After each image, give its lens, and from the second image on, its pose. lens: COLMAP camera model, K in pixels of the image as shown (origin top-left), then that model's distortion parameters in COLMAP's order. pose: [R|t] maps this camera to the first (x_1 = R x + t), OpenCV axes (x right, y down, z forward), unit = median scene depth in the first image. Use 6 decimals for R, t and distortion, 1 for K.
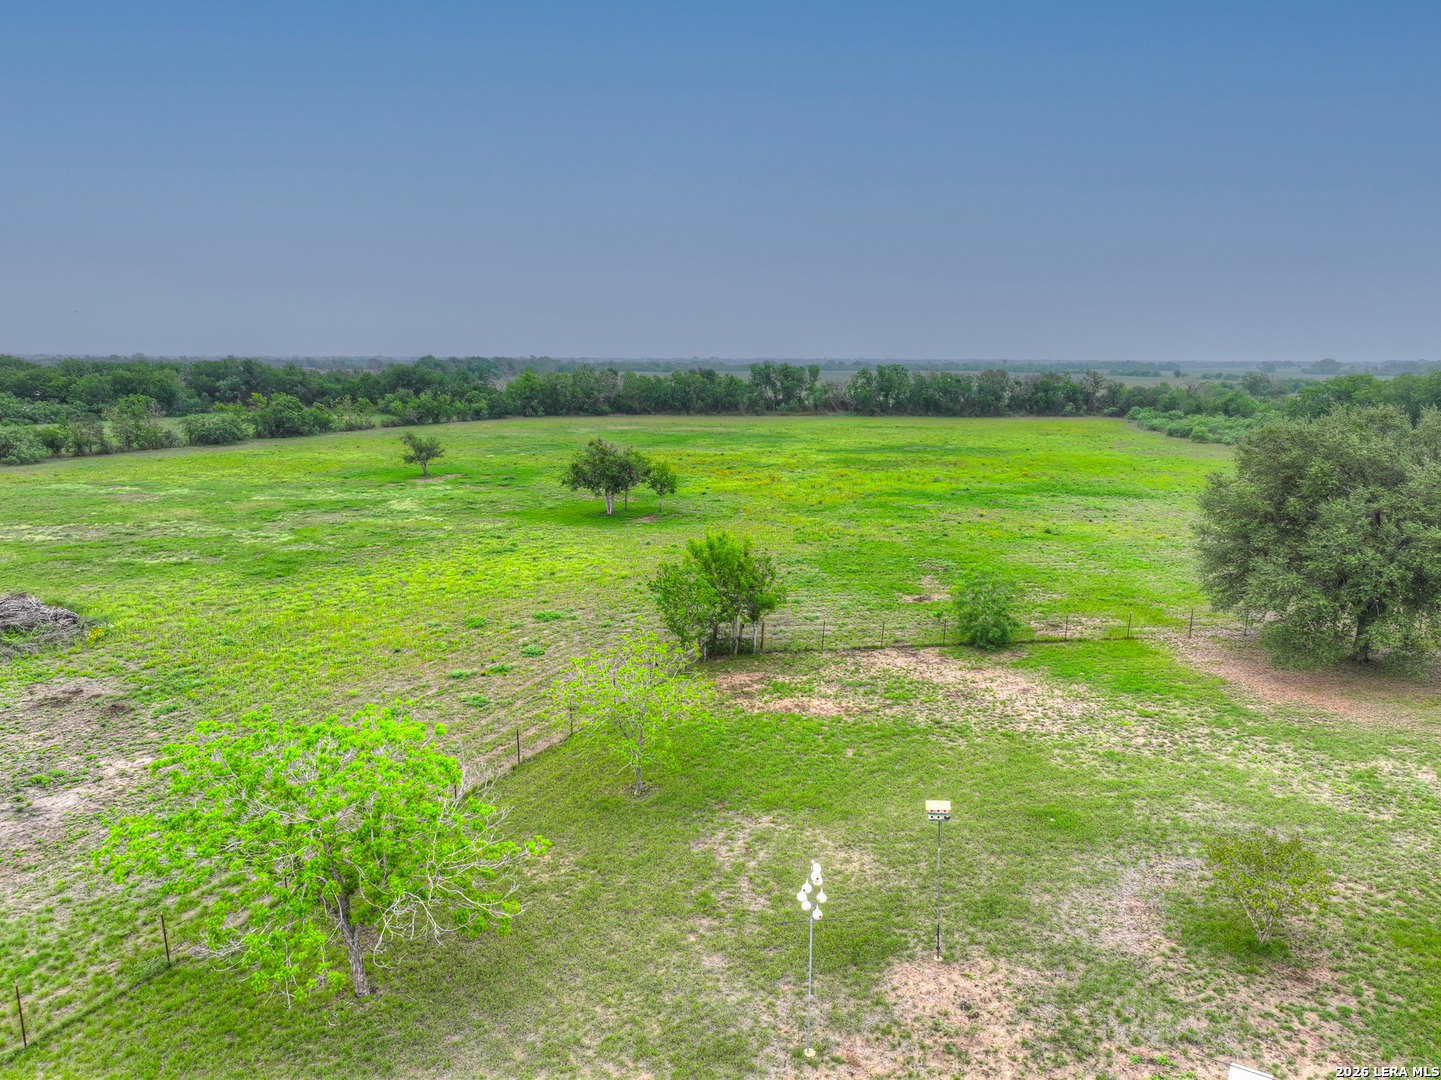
lens RADIAL K [[1007.9, 0, 713.6], [0, 1007.9, 544.7], [0, 0, 1]] dist [-0.001444, 0.018158]
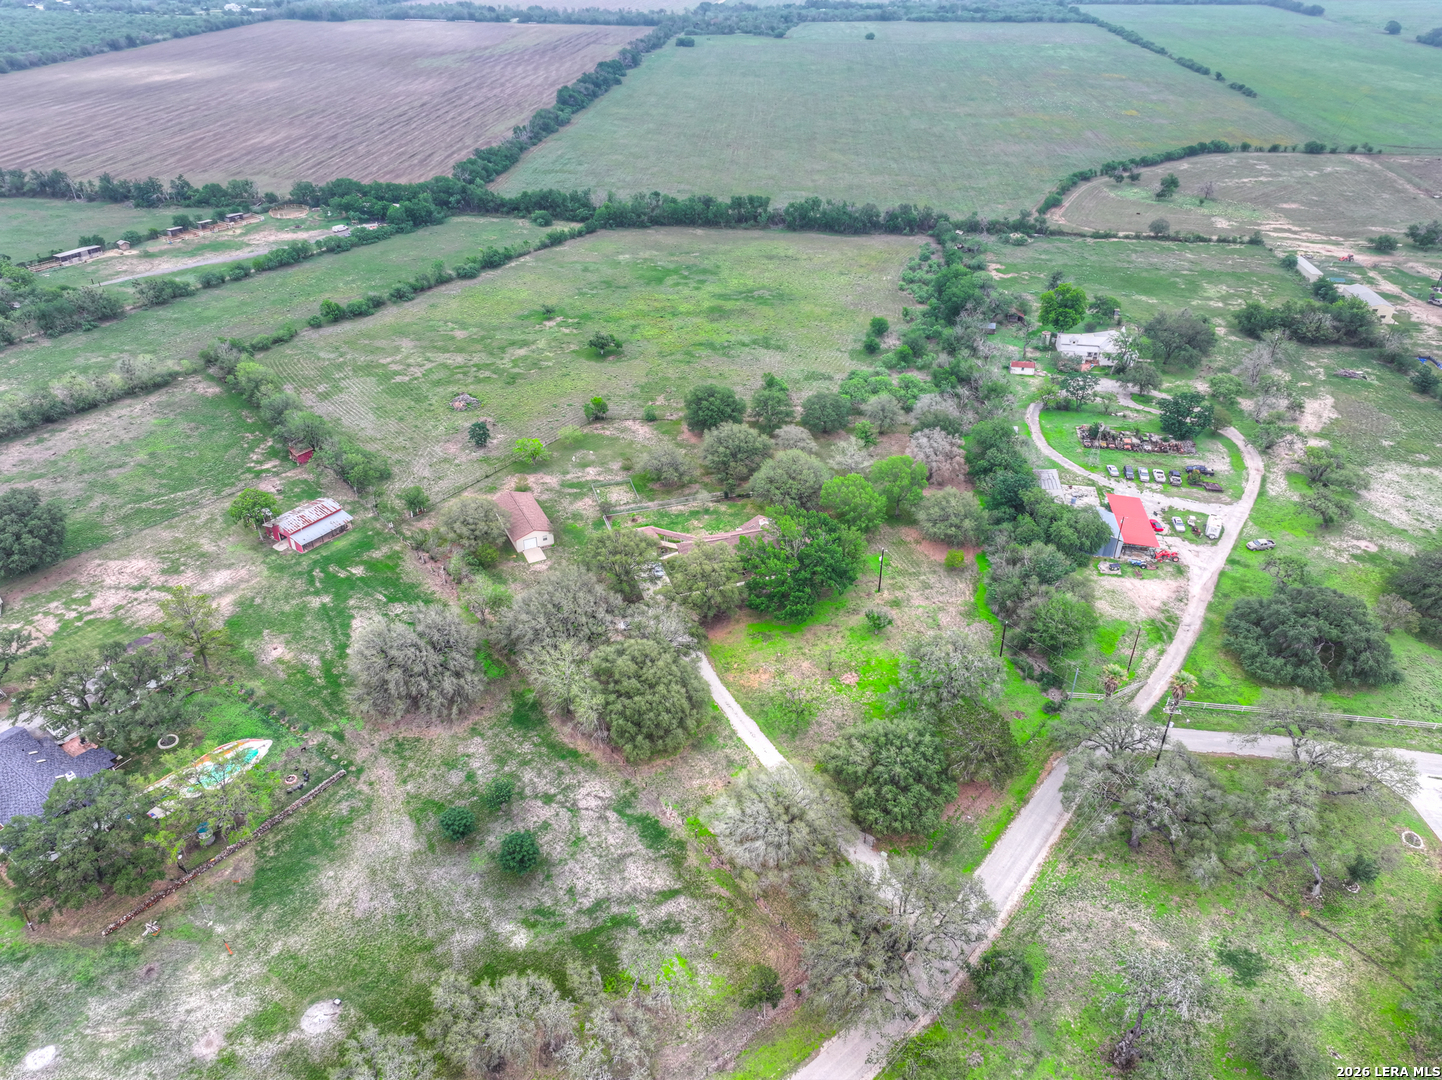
lens RADIAL K [[1008.6, 0, 722.1], [0, 1008.6, 541.7], [0, 0, 1]] dist [-0.001444, 0.018158]
pose [[0.988173, 0.086601, -0.126549, 0.471731], [-0.032548, 0.924913, 0.378783, -0.452436], [0.149850, -0.370184, 0.916793, -1.366491]]
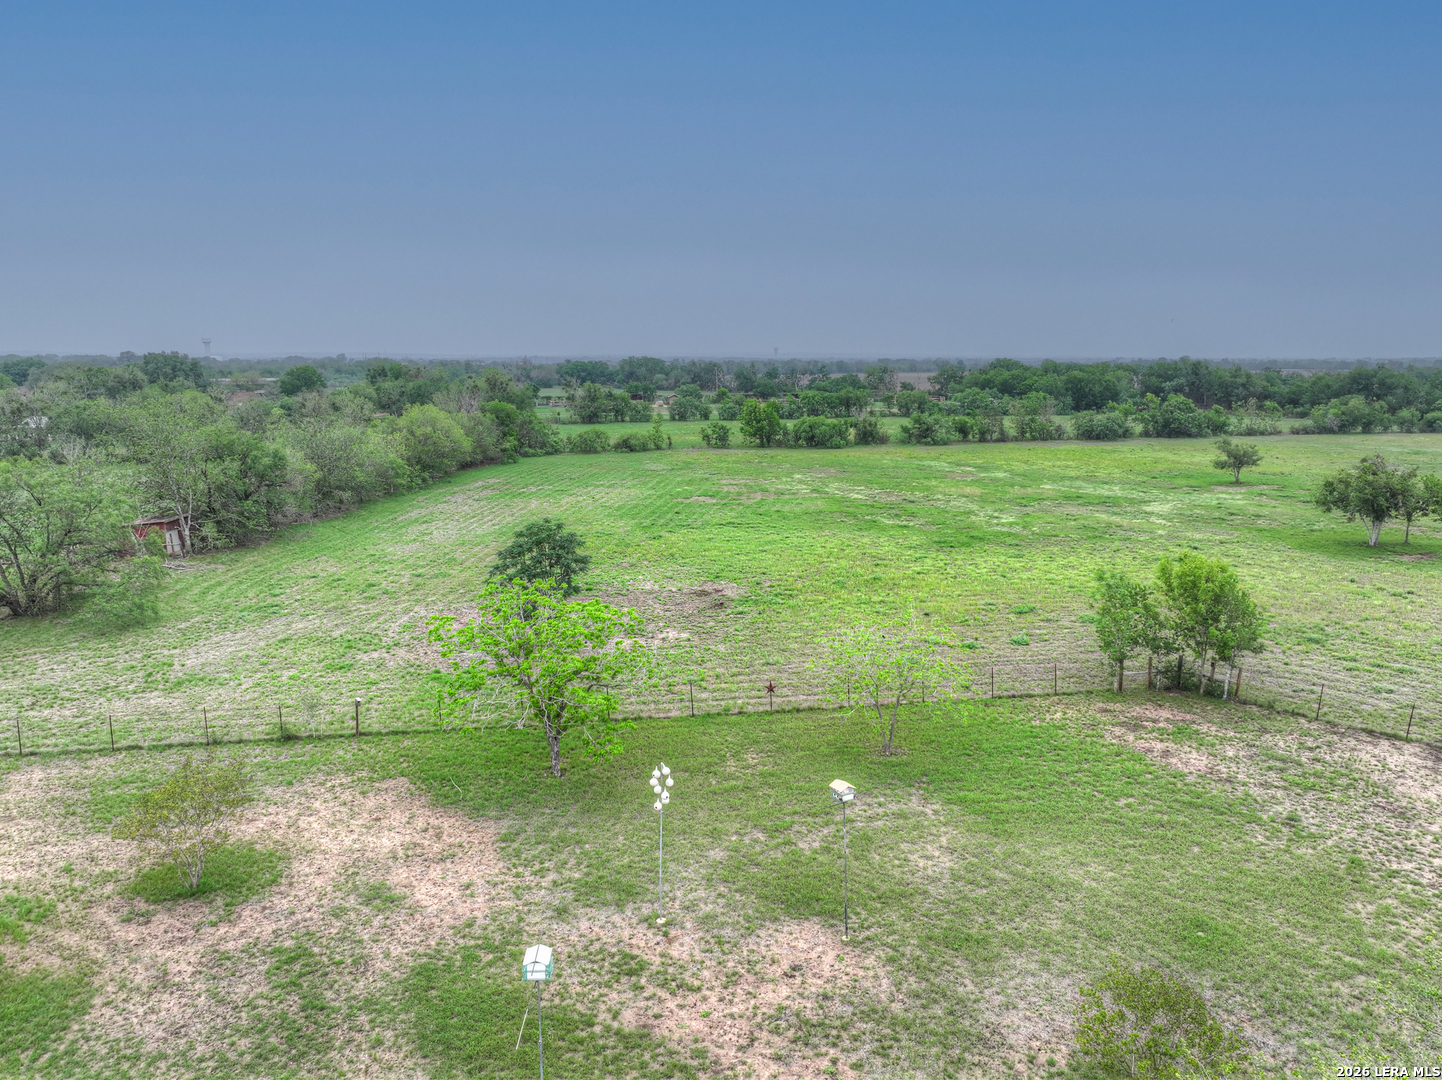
lens RADIAL K [[1008.6, 0, 725.6], [0, 1008.6, 541.9], [0, 0, 1]] dist [-0.001444, 0.018158]
pose [[0.579757, 0.143158, -0.802115, 0.162512], [-0.147069, 0.986661, 0.069796, -0.008001], [0.801407, 0.077501, 0.593077, 0.044751]]
